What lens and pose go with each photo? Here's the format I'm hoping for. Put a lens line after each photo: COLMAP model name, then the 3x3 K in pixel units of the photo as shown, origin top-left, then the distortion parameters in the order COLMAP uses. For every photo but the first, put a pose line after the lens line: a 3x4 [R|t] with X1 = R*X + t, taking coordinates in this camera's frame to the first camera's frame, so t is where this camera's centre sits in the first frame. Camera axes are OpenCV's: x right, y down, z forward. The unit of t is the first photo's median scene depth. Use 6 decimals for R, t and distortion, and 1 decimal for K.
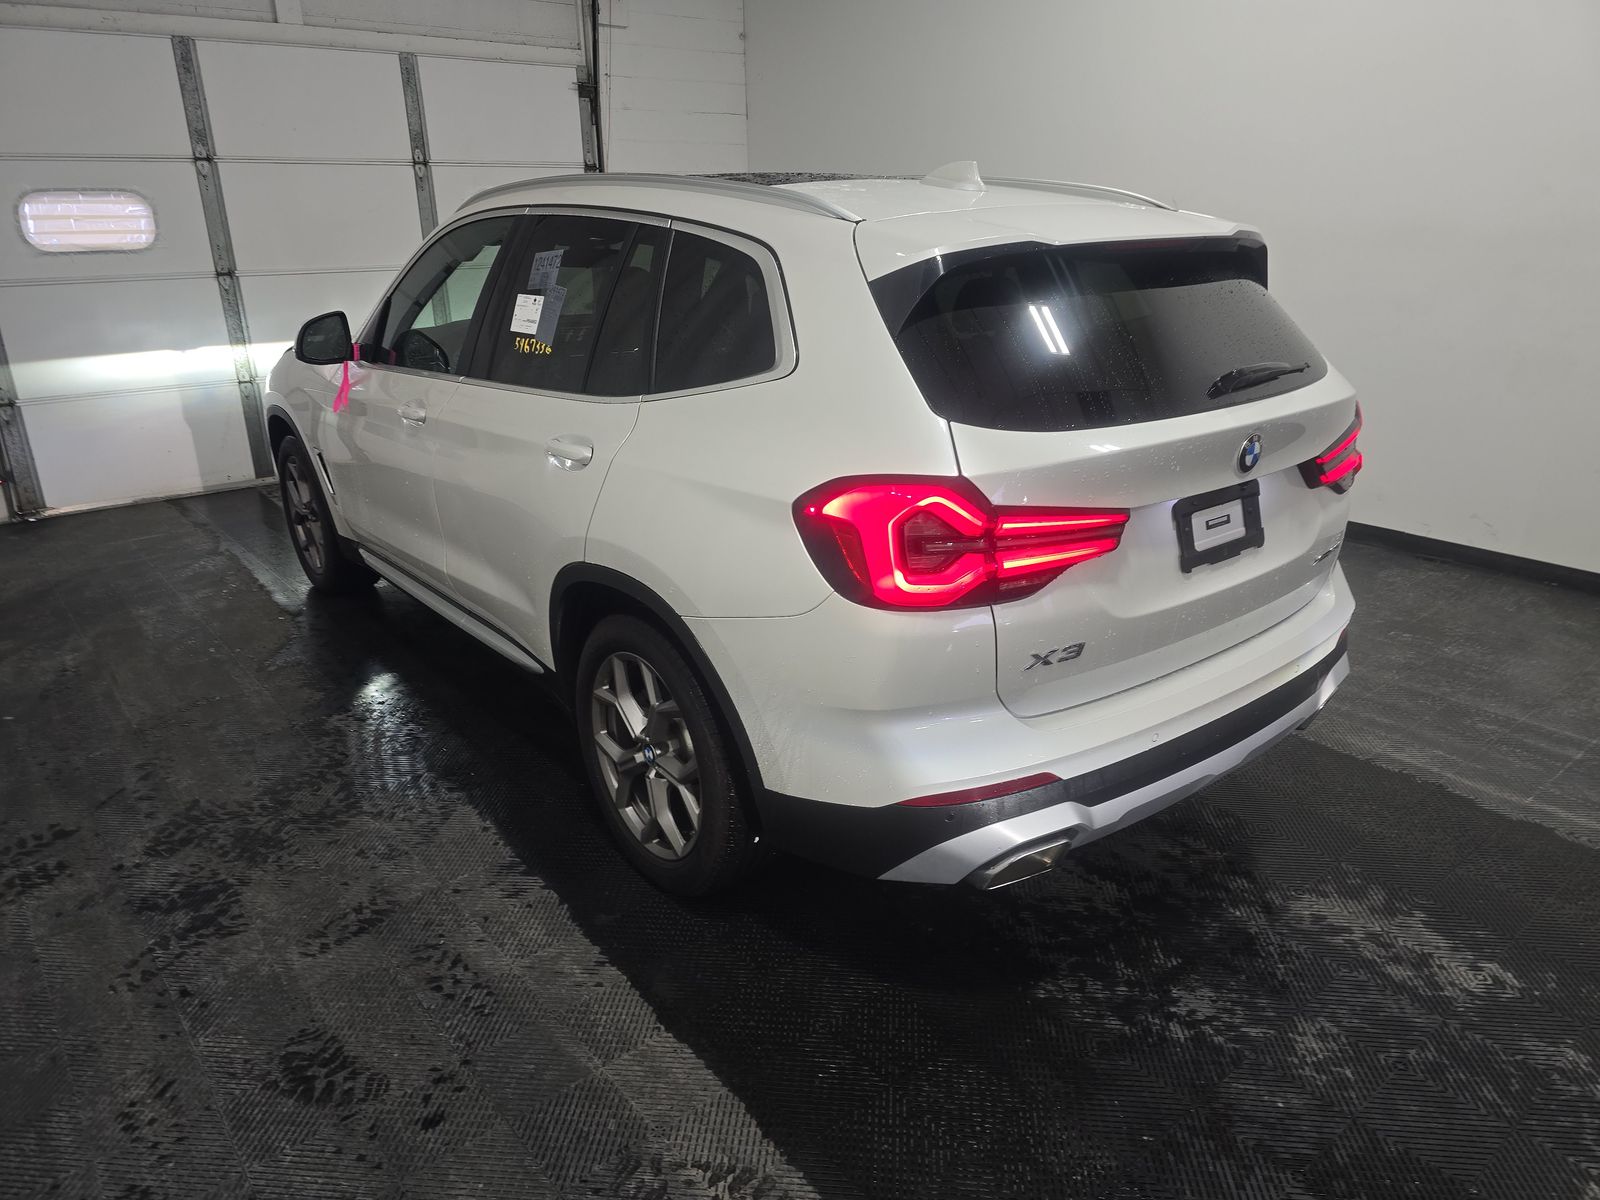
lens RADIAL K [[1025.3, 0, 792.4], [0, 1025.3, 593.4], [0, 0, 1]] dist [0.051826, -0.049384]
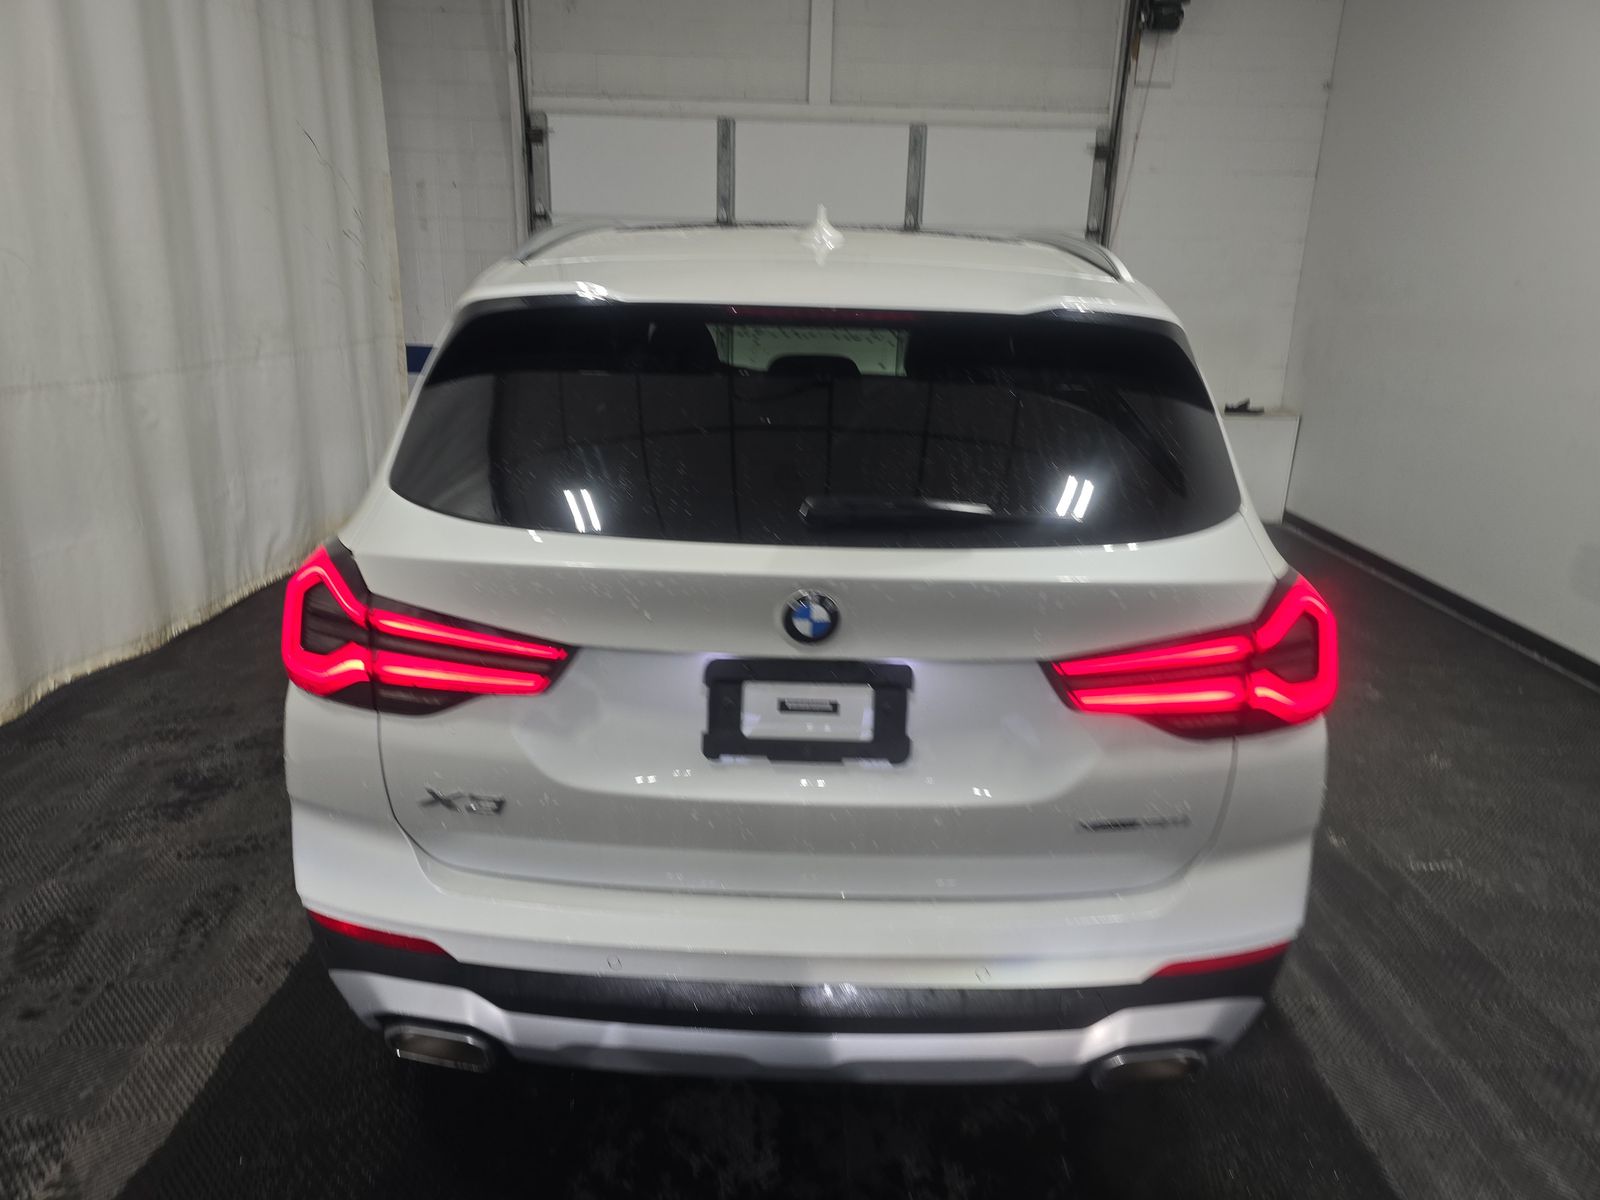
lens RADIAL K [[1025.3, 0, 792.4], [0, 1025.3, 593.4], [0, 0, 1]] dist [0.051826, -0.049384]
pose [[0.794089, 0.213447, -0.569090, 0.766443], [-0.246995, 0.968836, 0.018731, -0.150979], [0.555352, 0.125688, 0.822062, 0.407987]]
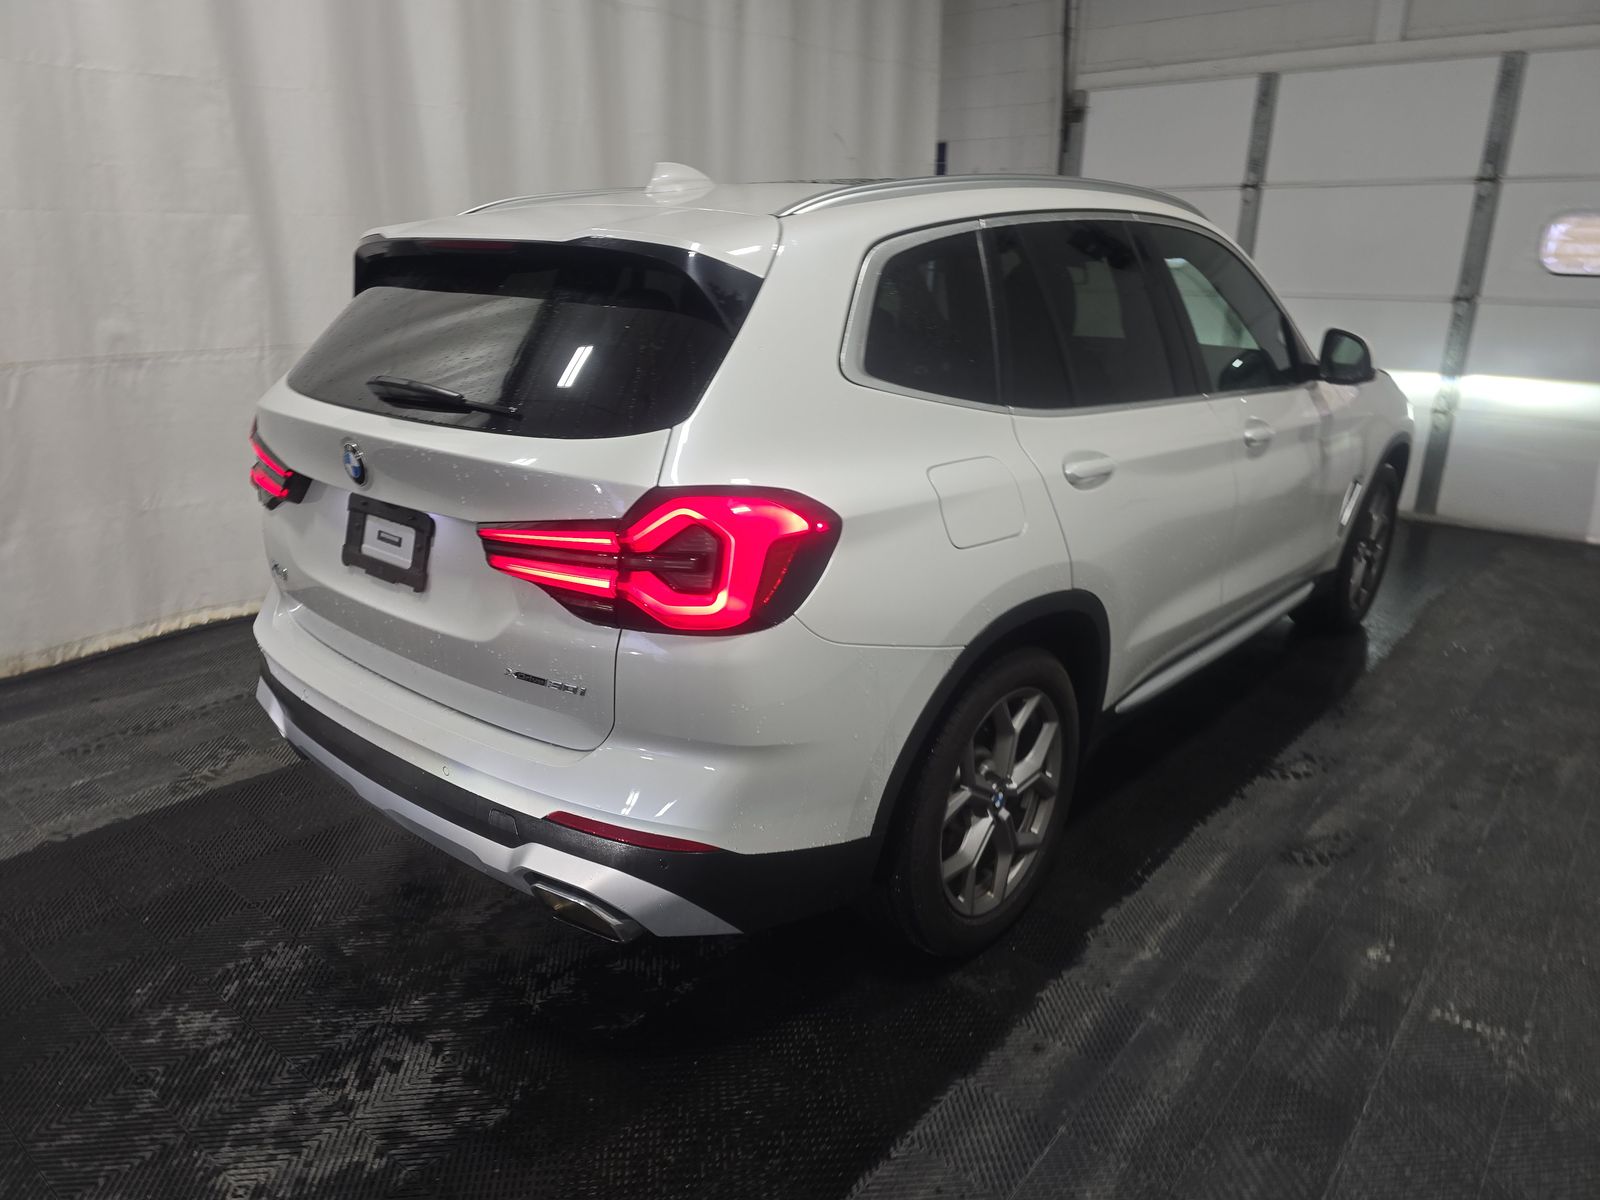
lens RADIAL K [[1025.3, 0, 792.4], [0, 1025.3, 593.4], [0, 0, 1]] dist [0.051826, -0.049384]
pose [[0.229894, 0.321489, -0.918582, 1.346822], [-0.348445, 0.908483, 0.230749, -0.360193], [0.908700, 0.267028, 0.320876, 1.026515]]
